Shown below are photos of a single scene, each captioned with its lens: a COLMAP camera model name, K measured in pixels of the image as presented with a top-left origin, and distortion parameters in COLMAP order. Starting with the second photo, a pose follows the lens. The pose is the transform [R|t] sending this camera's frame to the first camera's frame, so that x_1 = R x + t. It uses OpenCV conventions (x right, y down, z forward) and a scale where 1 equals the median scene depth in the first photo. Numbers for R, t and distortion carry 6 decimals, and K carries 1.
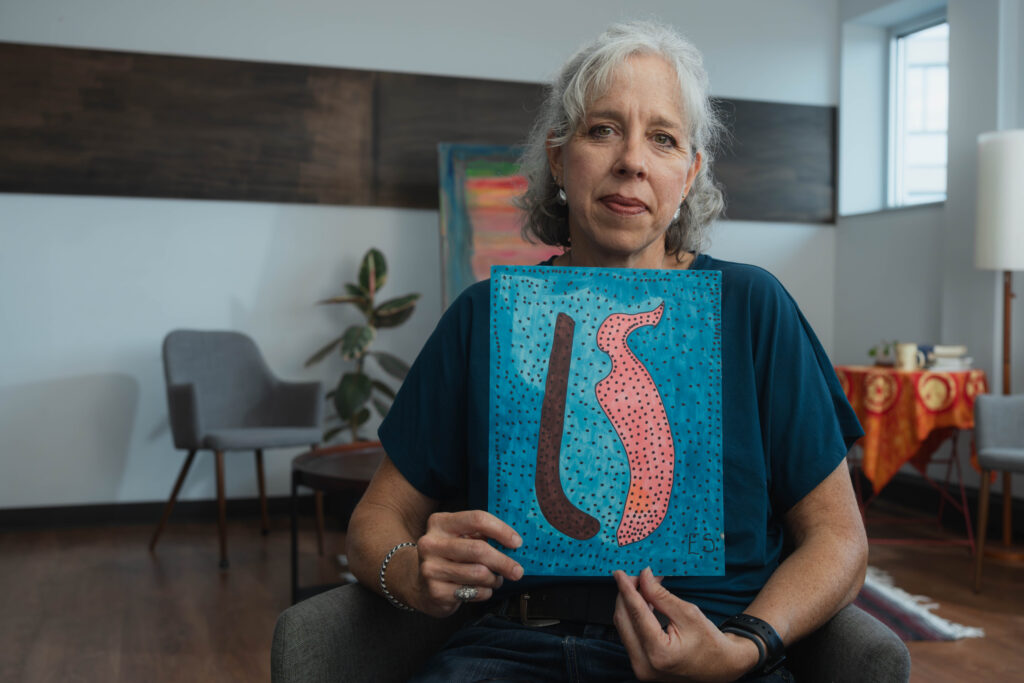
lens RADIAL K [[1193.2, 0, 512.0], [0, 1193.2, 341.5], [0, 0, 1]] dist [-0.015916, -0.011875]
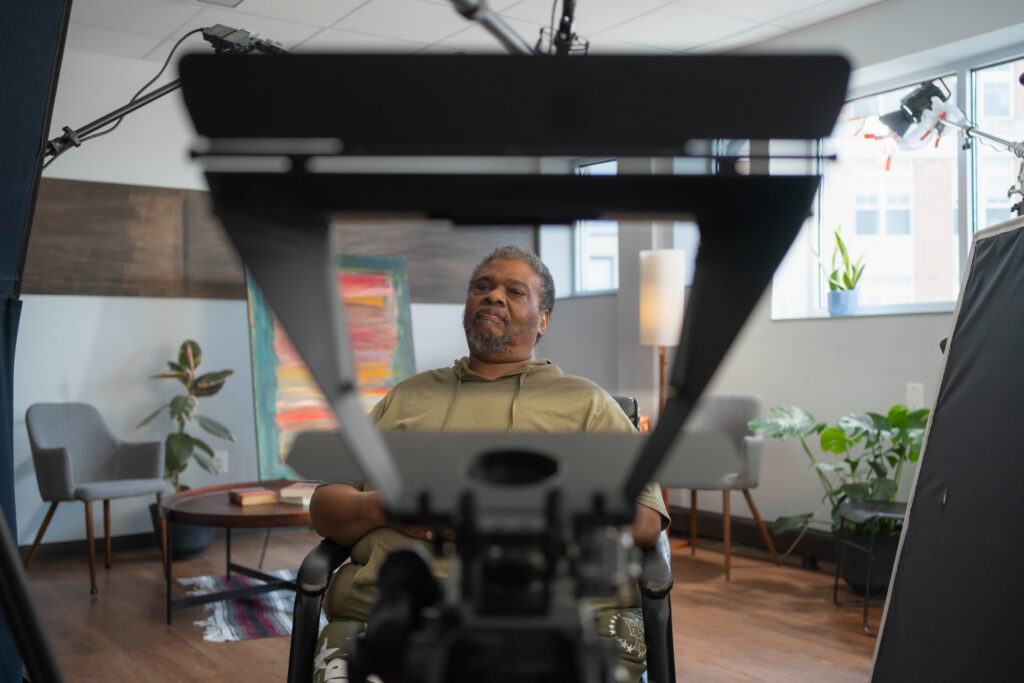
lens RADIAL K [[1237.4, 0, 512.0], [0, 1237.4, 341.5], [0, 0, 1]] dist [0.103476, 0.012399]
pose [[0.962184, -0.015517, 0.271960, -0.156424], [0.022370, 0.999505, -0.022115, -0.034581], [-0.271482, 0.027362, 0.962055, -0.374661]]
